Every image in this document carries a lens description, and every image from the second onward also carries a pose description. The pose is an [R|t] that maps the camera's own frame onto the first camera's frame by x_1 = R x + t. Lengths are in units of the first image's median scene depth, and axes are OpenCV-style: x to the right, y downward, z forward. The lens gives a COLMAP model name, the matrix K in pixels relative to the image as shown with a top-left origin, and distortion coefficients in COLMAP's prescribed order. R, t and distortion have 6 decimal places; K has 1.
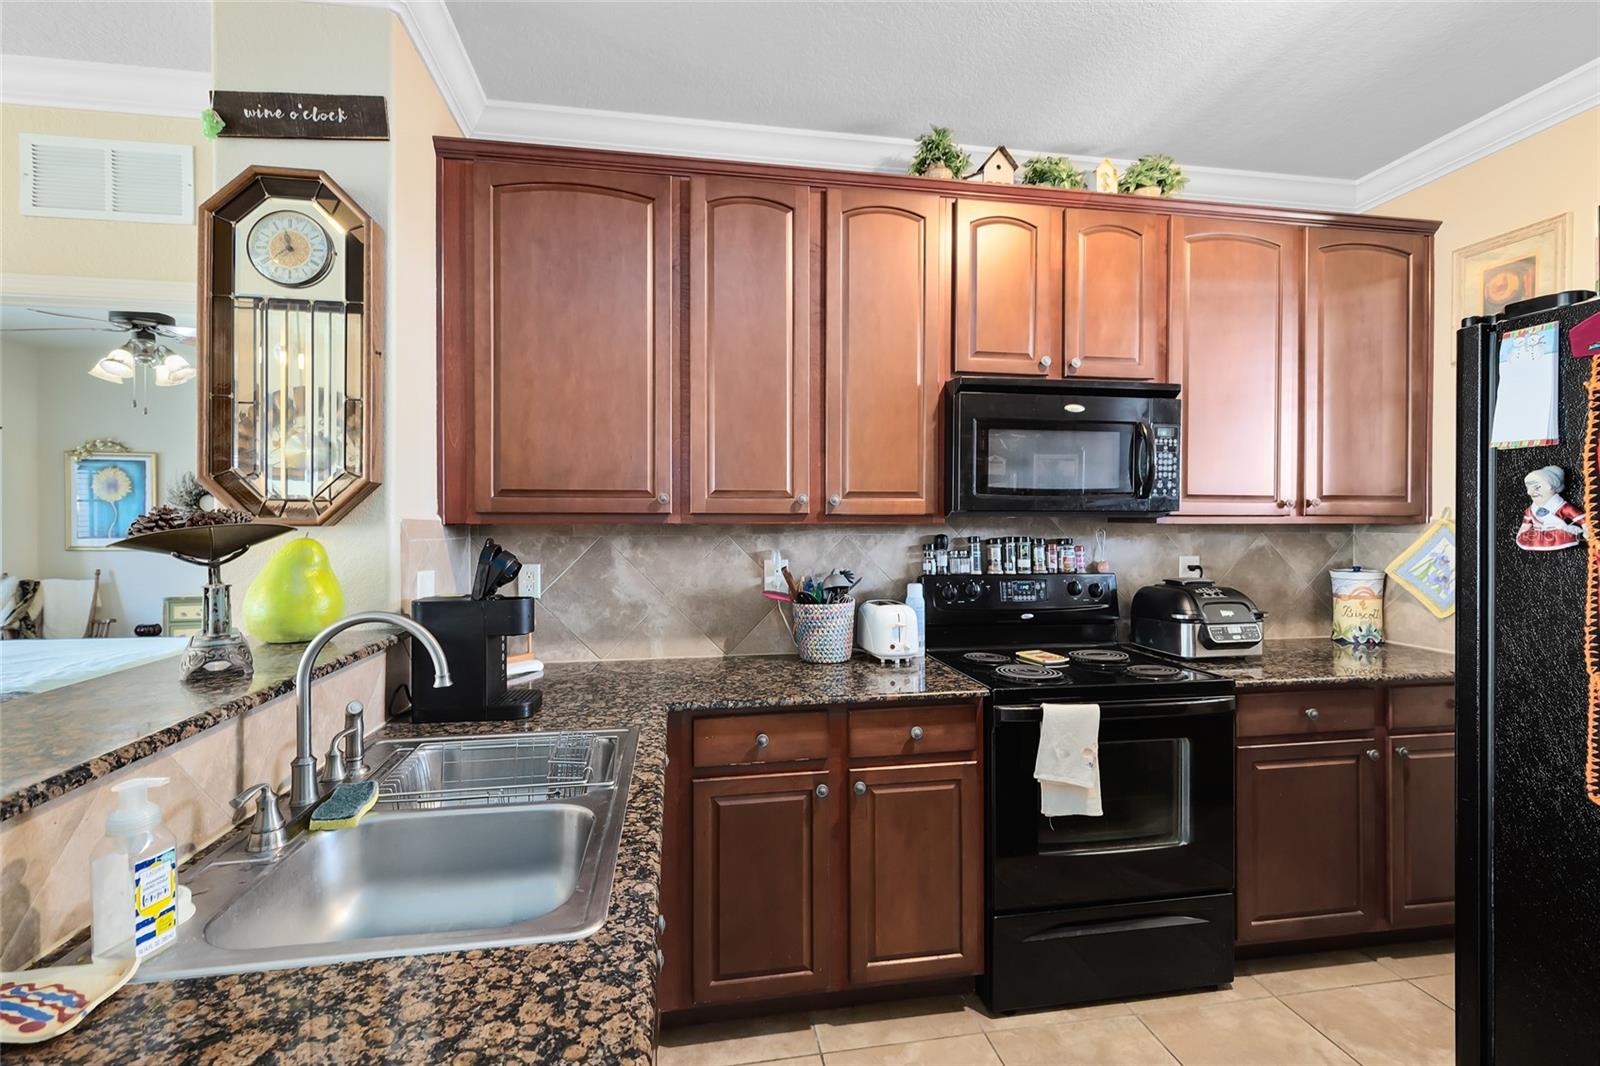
lens RADIAL K [[728.1, 0, 794.4], [0, 728.1, 525.9], [0, 0, 1]] dist [0.005276, -0.000441]
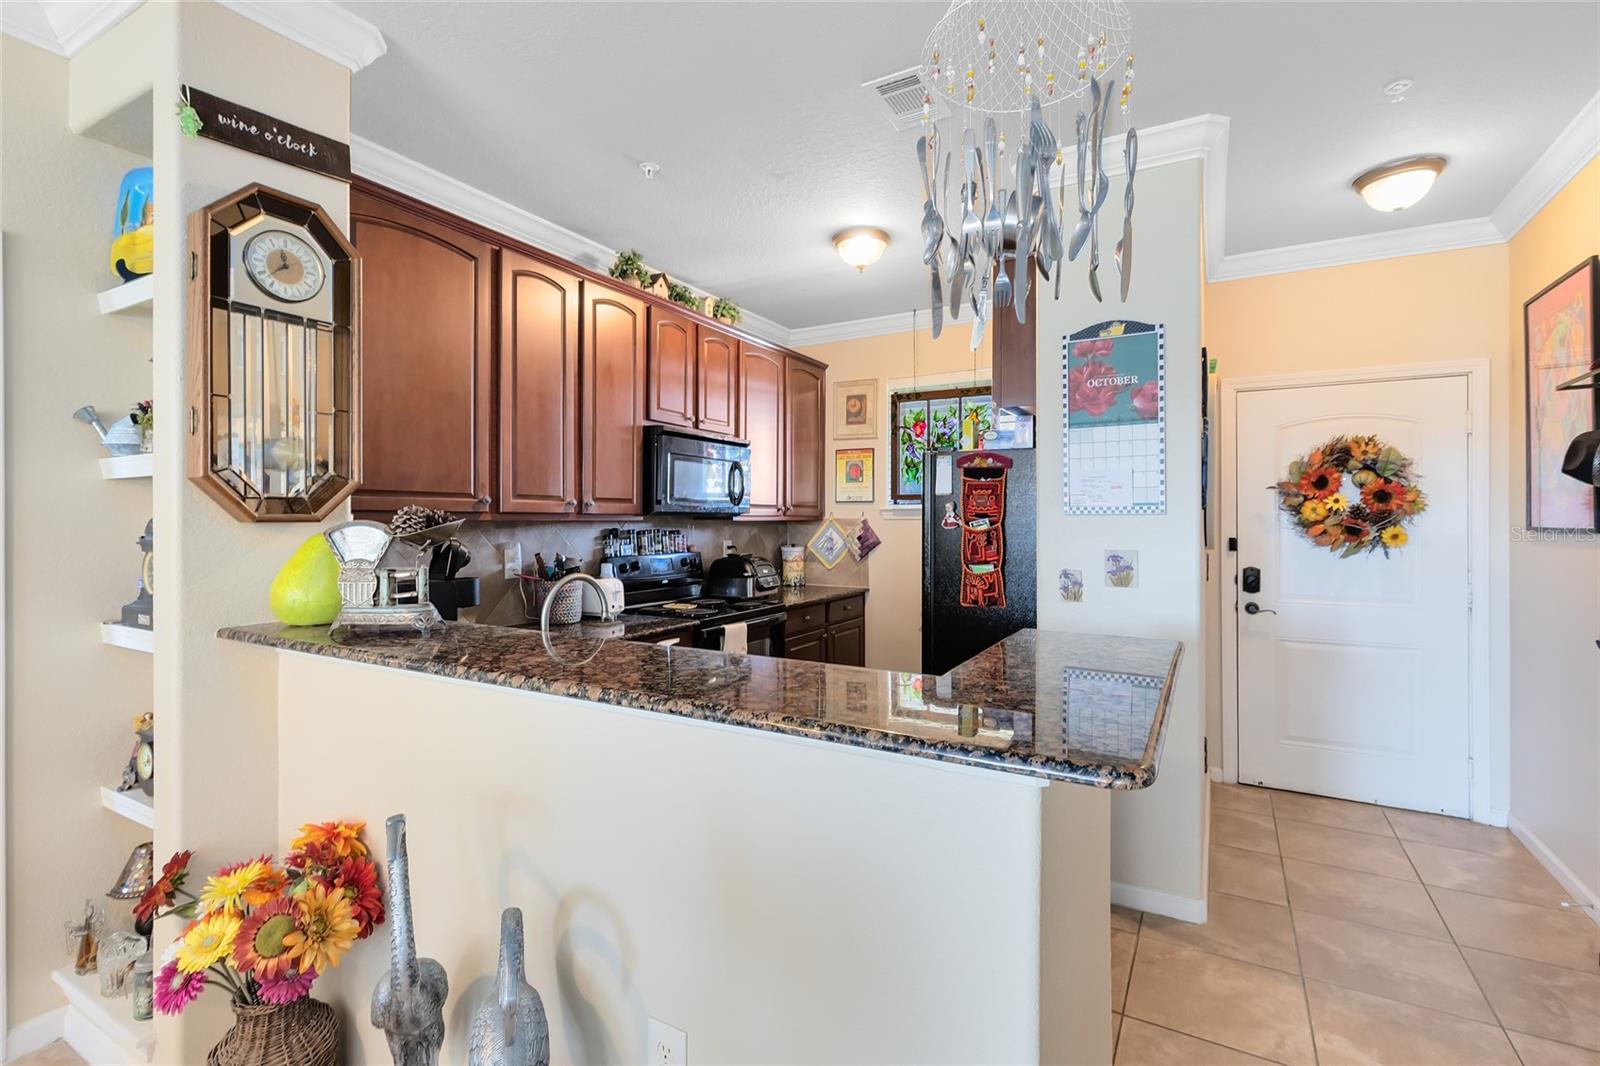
lens RADIAL K [[728.1, 0, 797.6], [0, 728.1, 521.9], [0, 0, 1]] dist [0.005276, -0.000441]
pose [[0.639029, -0.001972, 0.769180, -0.657317], [0.003295, 0.999995, -0.000174, 0.001218], [-0.769175, 0.002645, 0.639033, -0.175180]]
